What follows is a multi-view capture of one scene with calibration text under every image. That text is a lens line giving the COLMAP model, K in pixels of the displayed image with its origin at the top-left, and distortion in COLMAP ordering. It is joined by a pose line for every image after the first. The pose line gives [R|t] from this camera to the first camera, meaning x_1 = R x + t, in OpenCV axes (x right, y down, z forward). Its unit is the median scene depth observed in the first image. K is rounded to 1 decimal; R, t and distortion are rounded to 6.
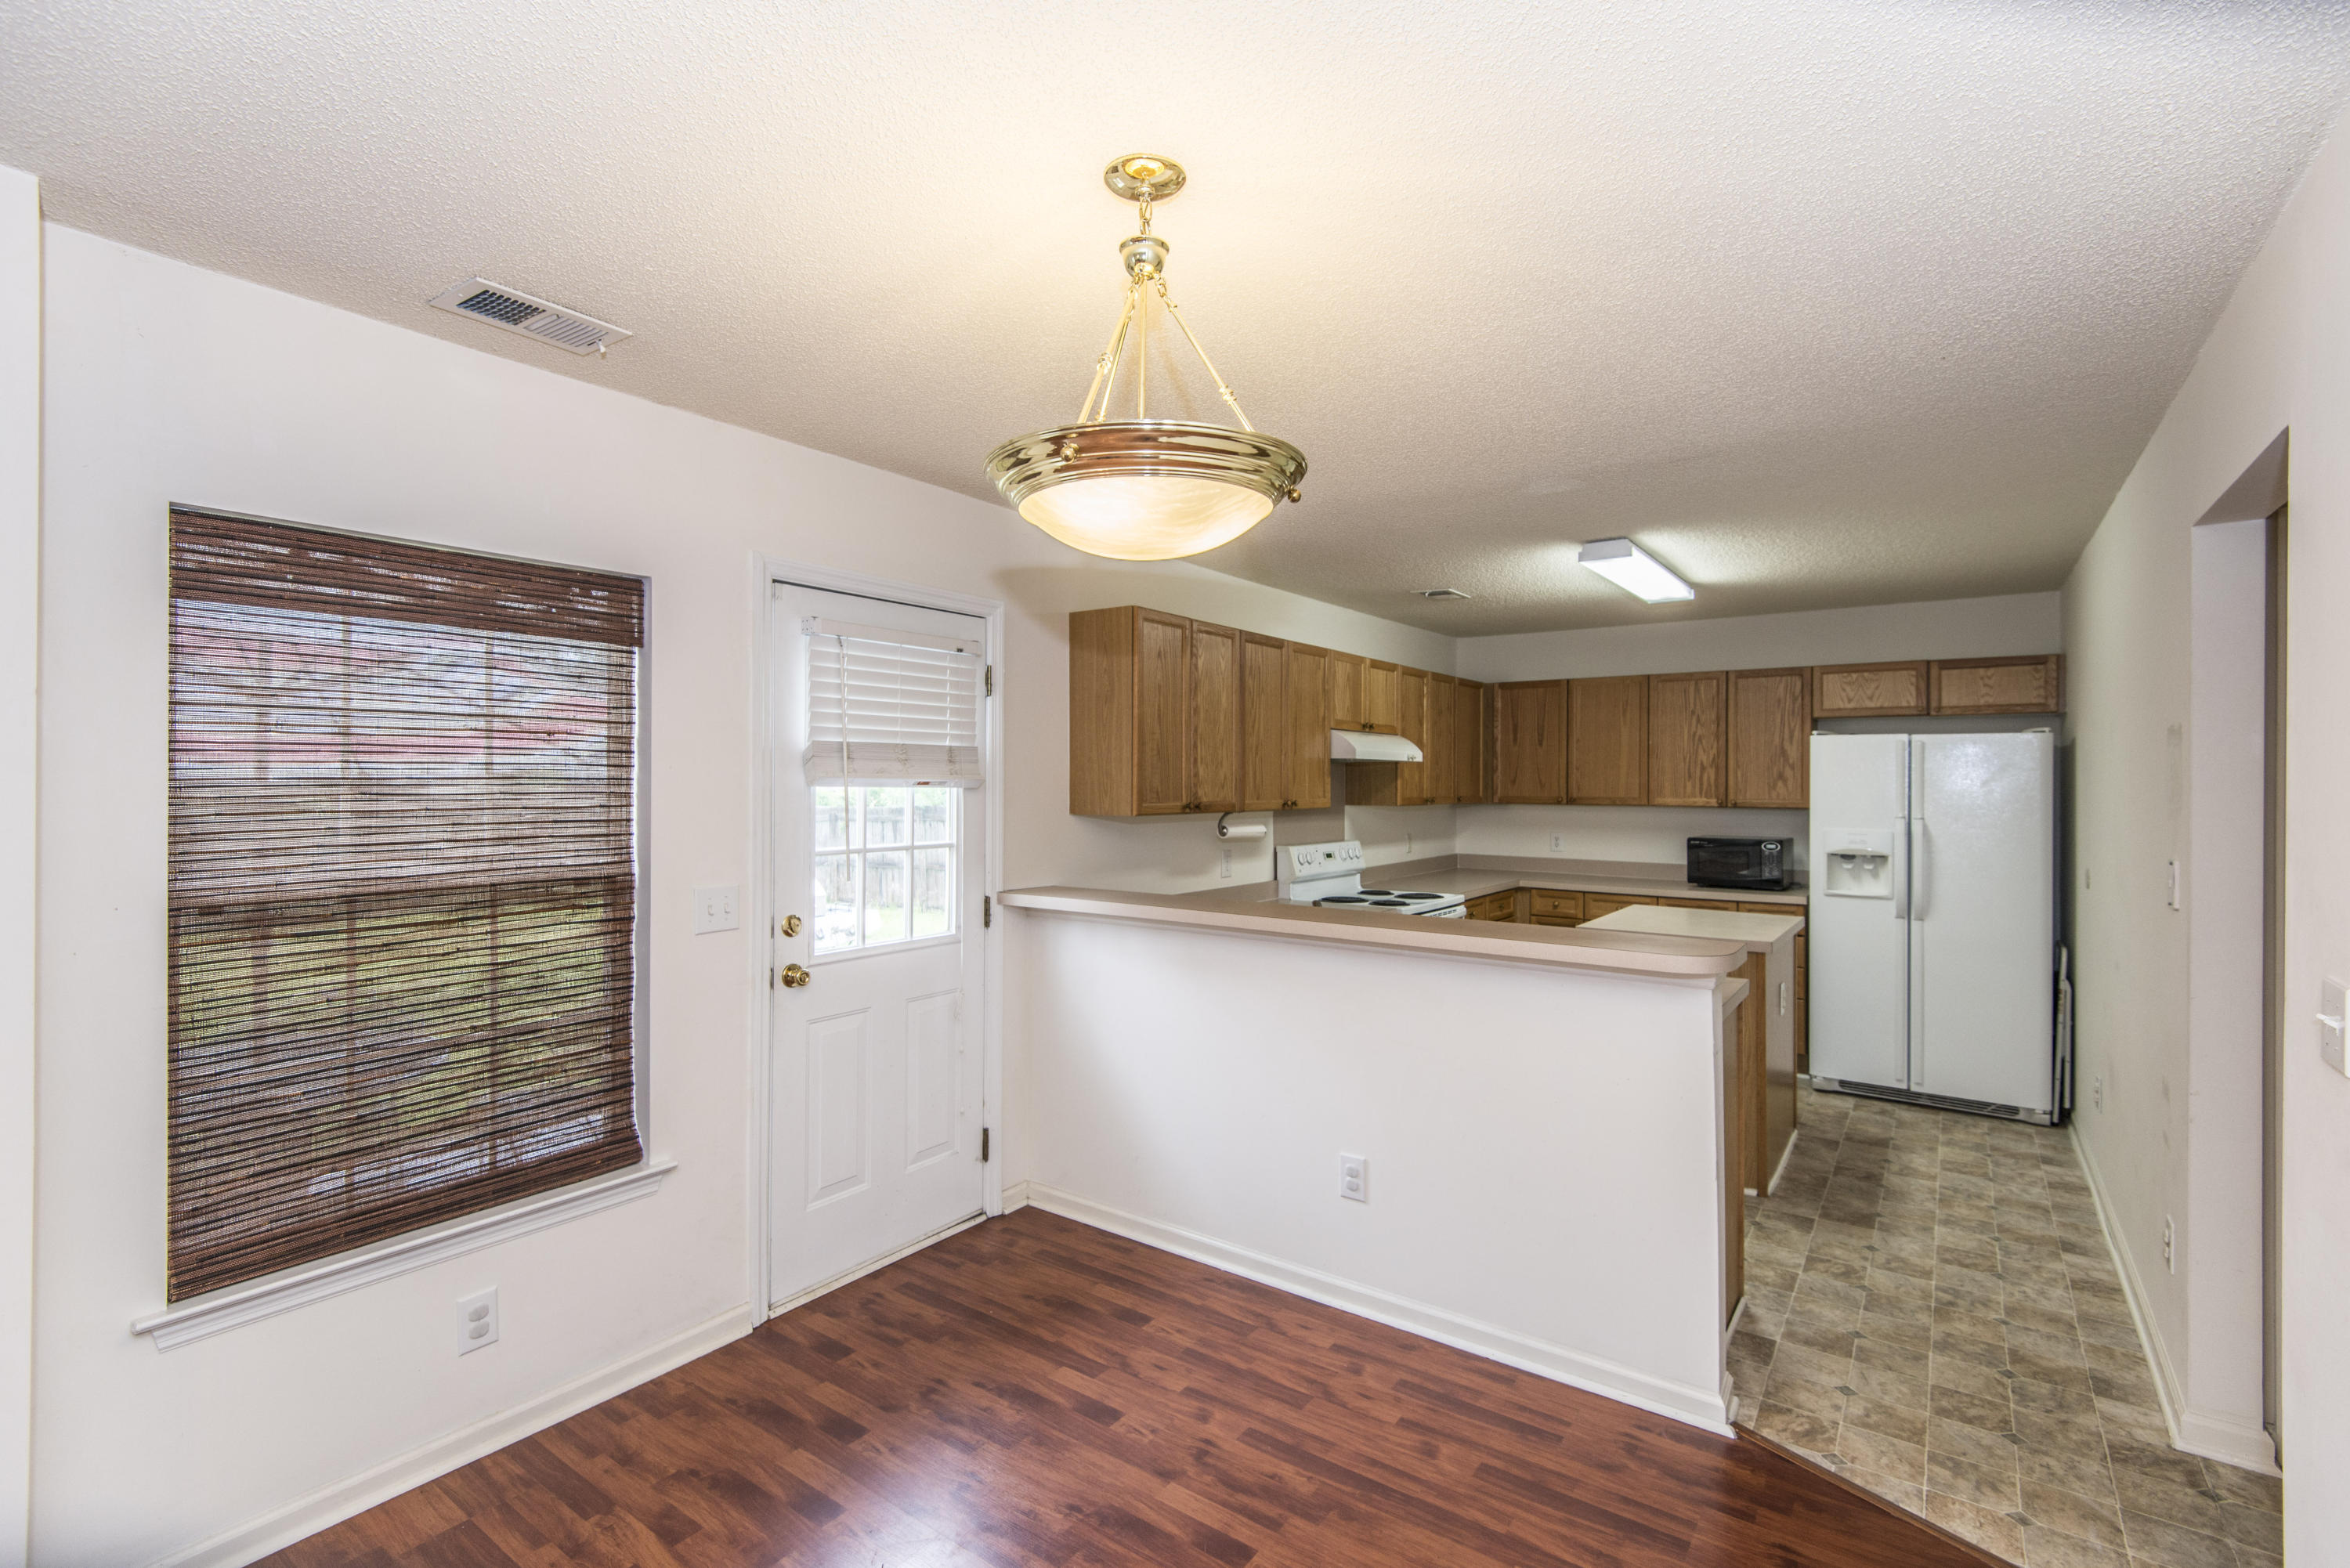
lens RADIAL K [[1065.6, 0, 1176.8], [0, 1065.6, 773.7], [0, 0, 1]] dist [0.035128, -0.014806]
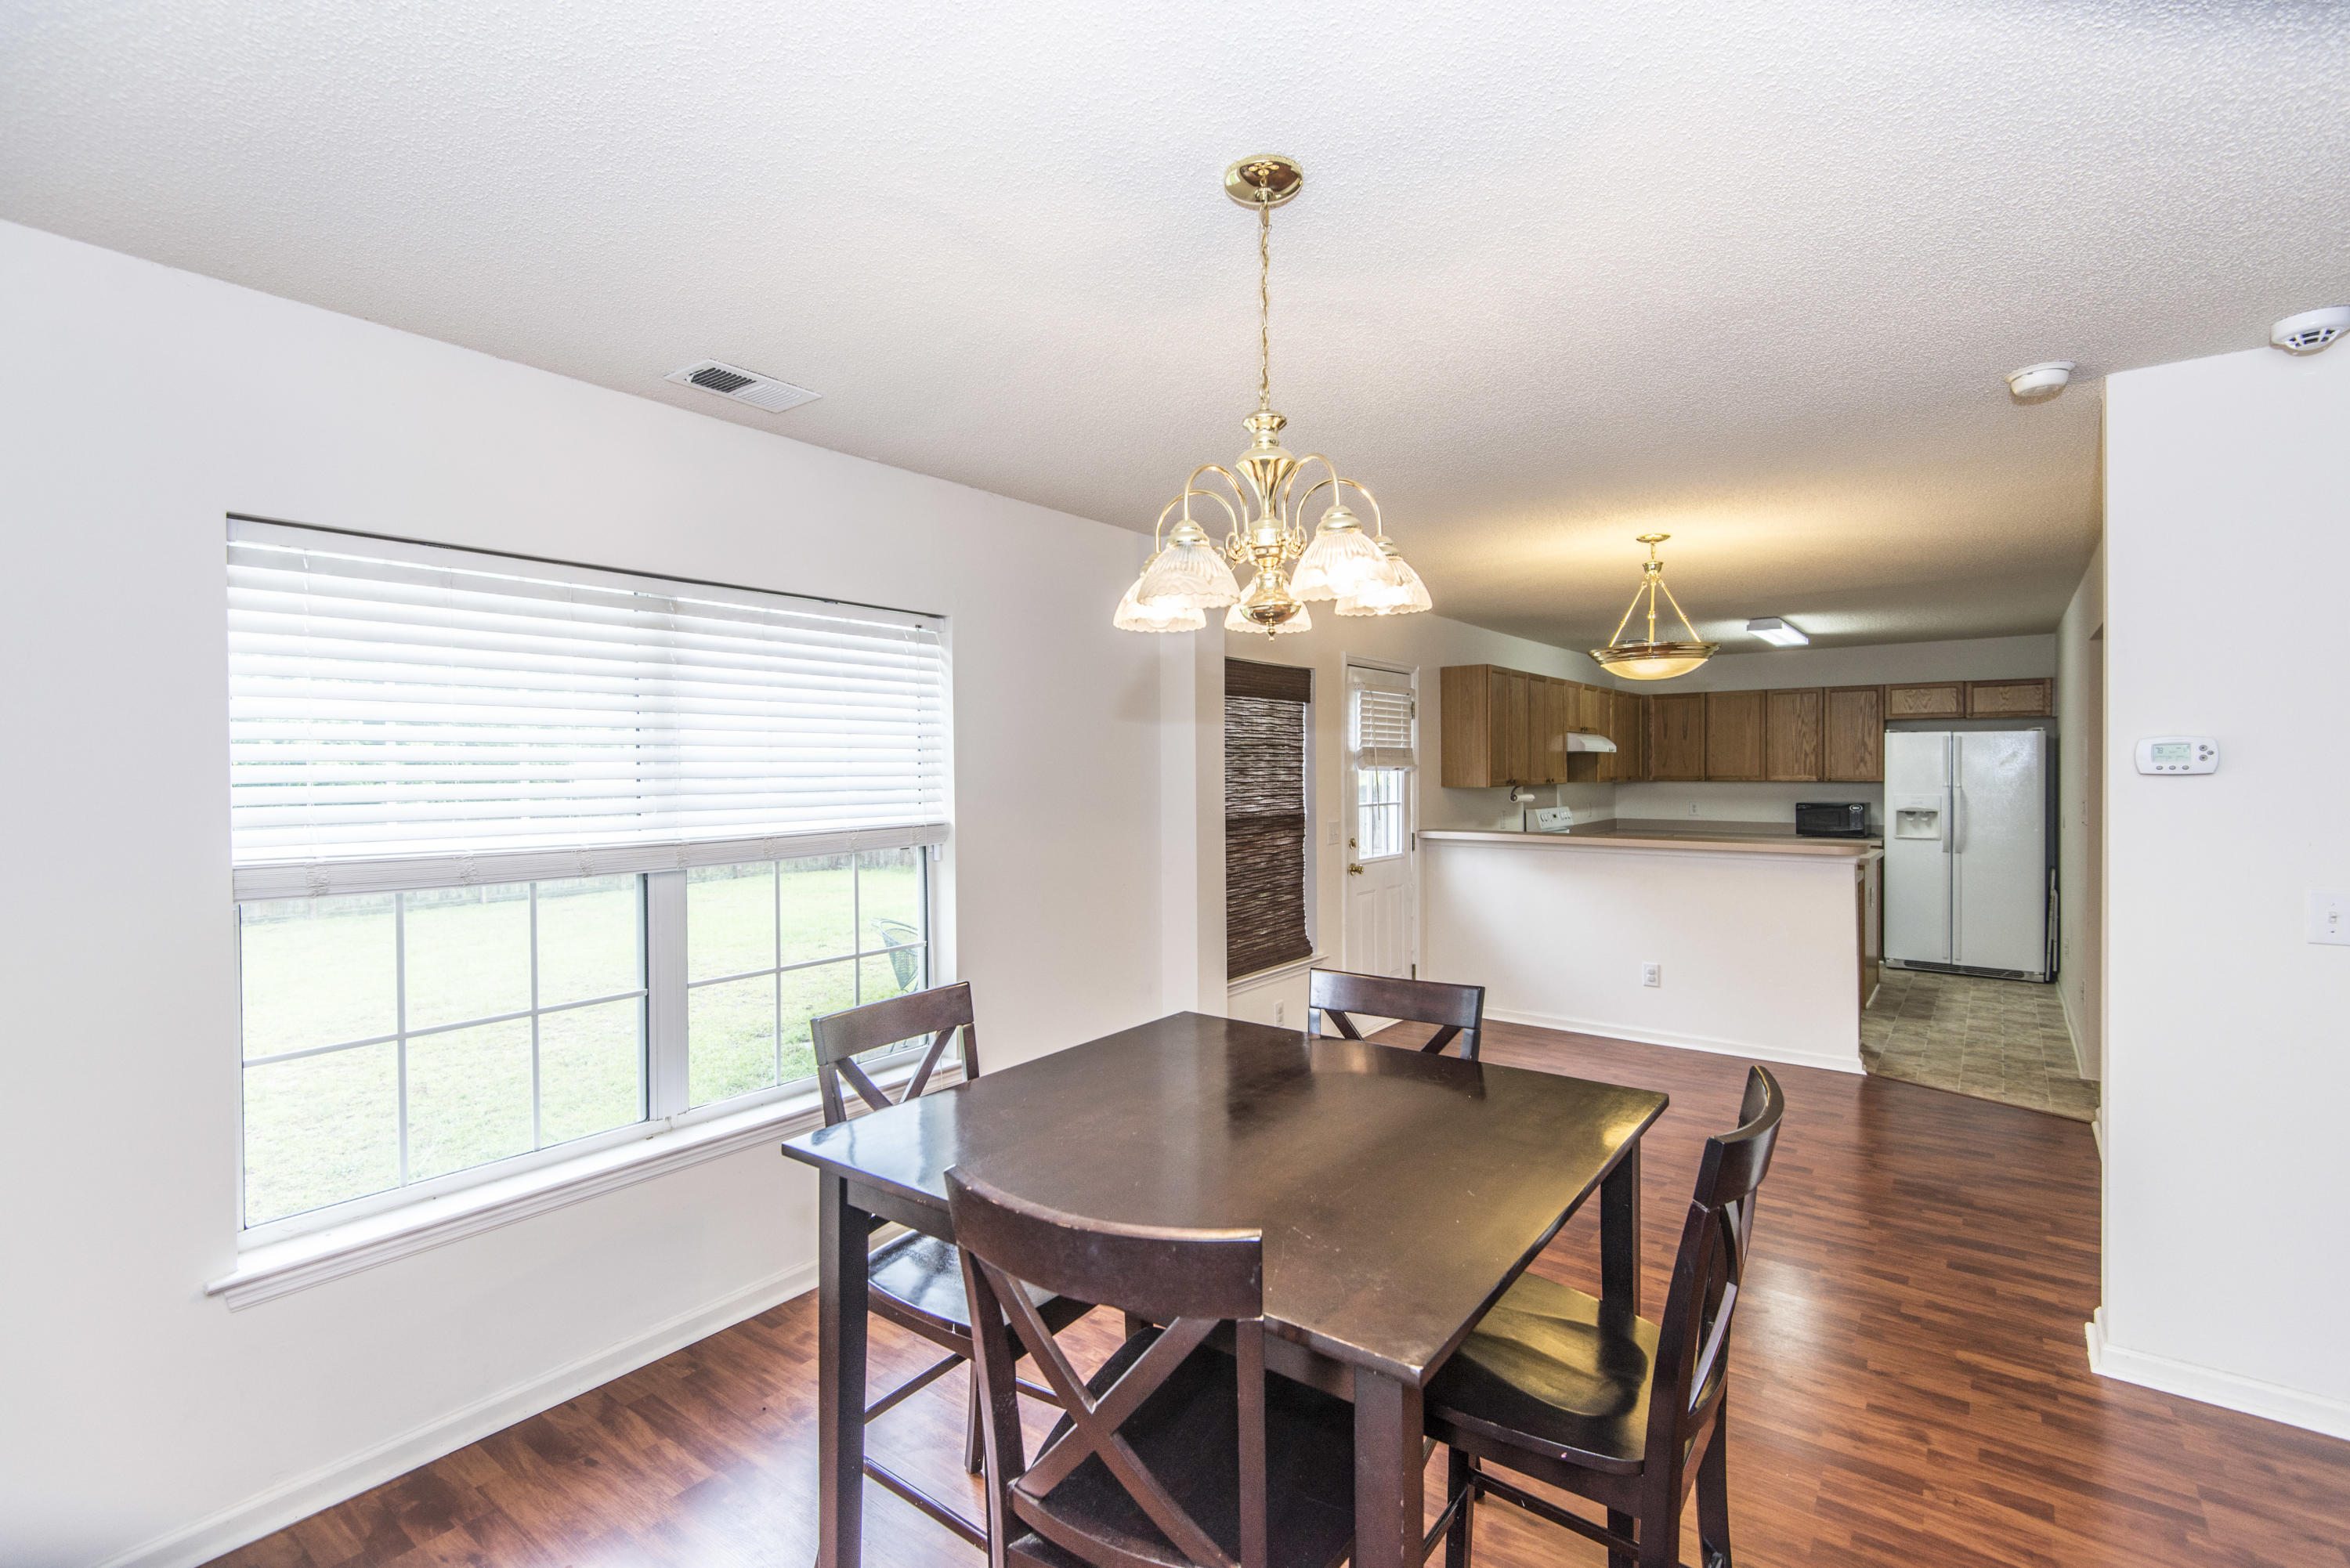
lens RADIAL K [[1065.4, 0, 1177.4], [0, 1065.4, 773.8], [0, 0, 1]] dist [0.034225, -0.015907]
pose [[0.999645, -0.009045, -0.025060, -0.370564], [0.009334, 0.999891, 0.011422, -0.004623], [0.024954, -0.011652, 0.999621, -0.542683]]
